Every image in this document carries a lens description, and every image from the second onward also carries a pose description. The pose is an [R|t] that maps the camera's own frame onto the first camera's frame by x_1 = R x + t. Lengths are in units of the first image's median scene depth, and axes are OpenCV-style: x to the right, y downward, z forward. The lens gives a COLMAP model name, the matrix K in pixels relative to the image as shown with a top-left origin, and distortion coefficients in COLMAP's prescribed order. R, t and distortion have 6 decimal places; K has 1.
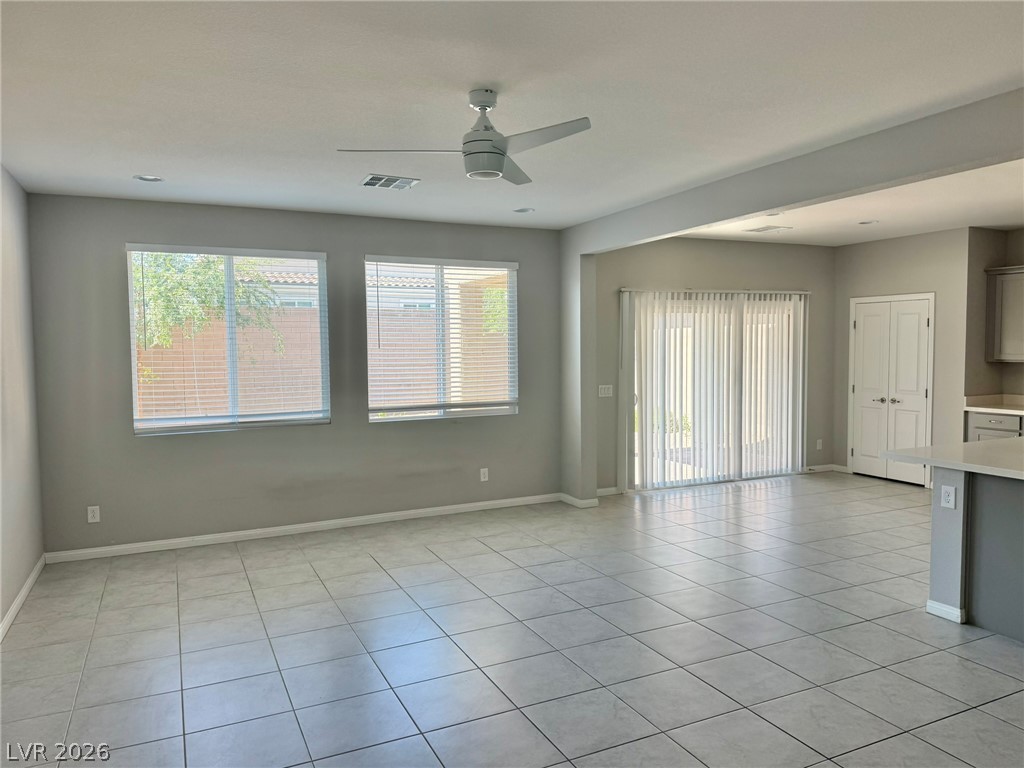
lens RADIAL K [[721.9, 0, 503.7], [0, 721.9, 385.8], [0, 0, 1]] dist [-0.000844, -0.007187]
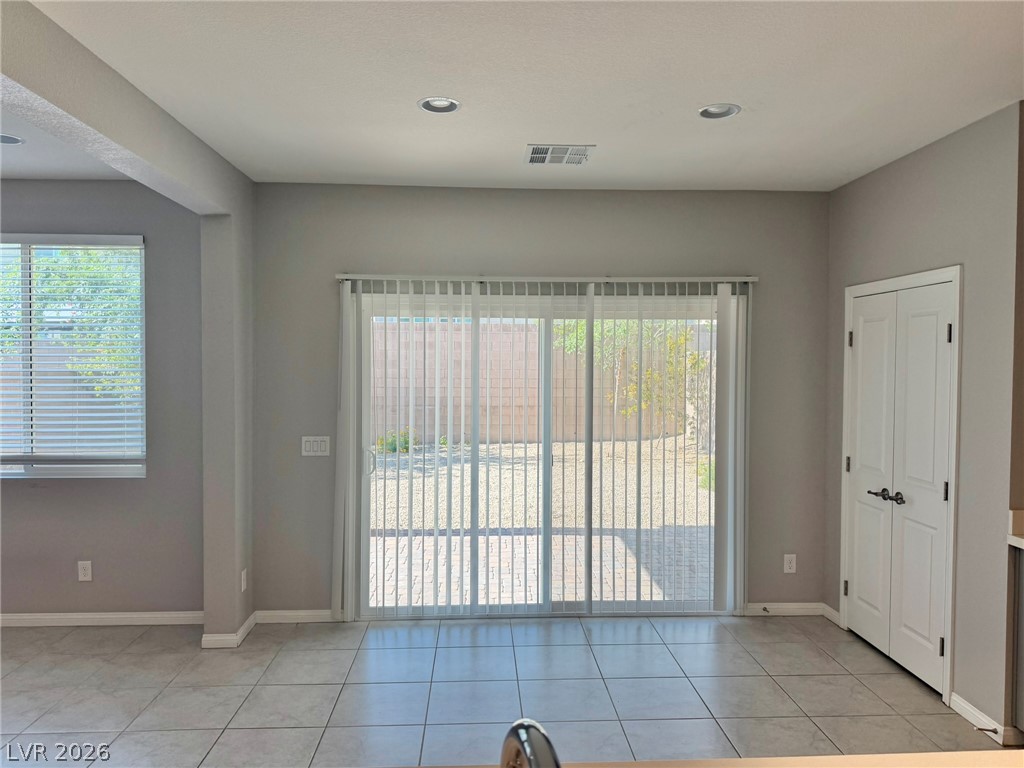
lens RADIAL K [[721.9, 0, 518.4], [0, 721.9, 383.0], [0, 0, 1]] dist [-0.000844, -0.007187]
pose [[0.931827, 0.024984, -0.362043, 0.504237], [-0.034780, 0.999183, -0.020567, -0.038627], [0.361234, 0.031757, 0.931934, 0.489255]]
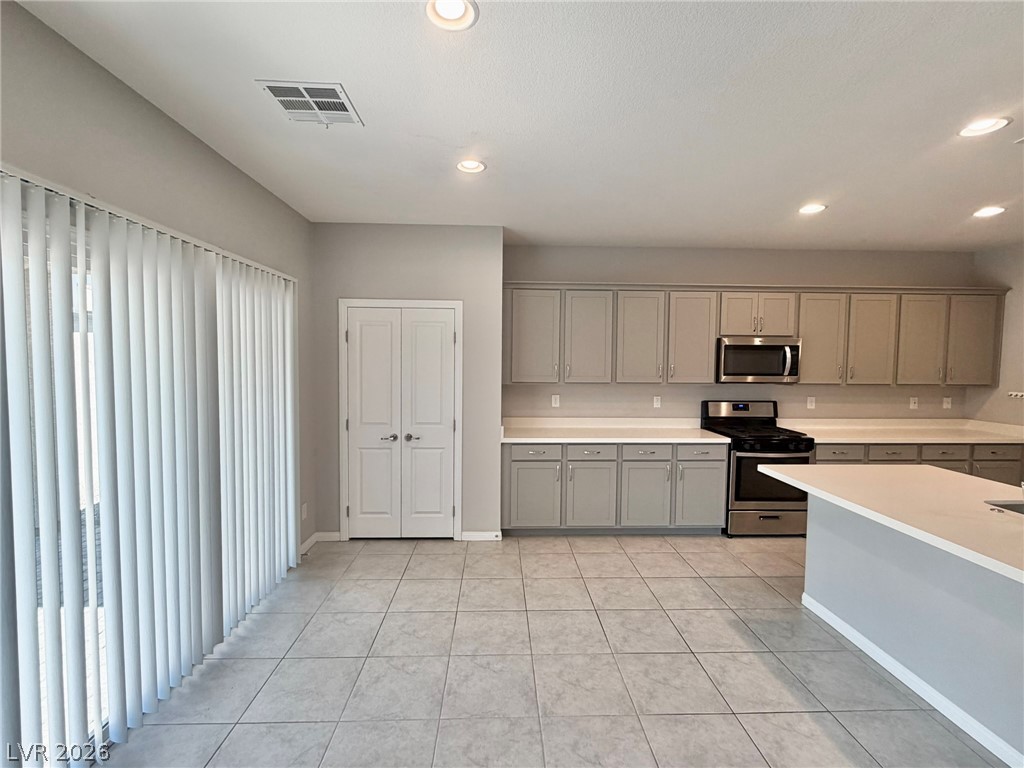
lens RADIAL K [[463.8, 0, 512.5], [0, 463.8, 384.5], [0, 0, 1]] dist [0.002136, -0.001200]
pose [[0.387734, -0.037484, 0.921009, 0.135181], [0.040111, 0.998912, 0.023769, -0.045512], [-0.920898, 0.027727, 0.388816, 0.743970]]
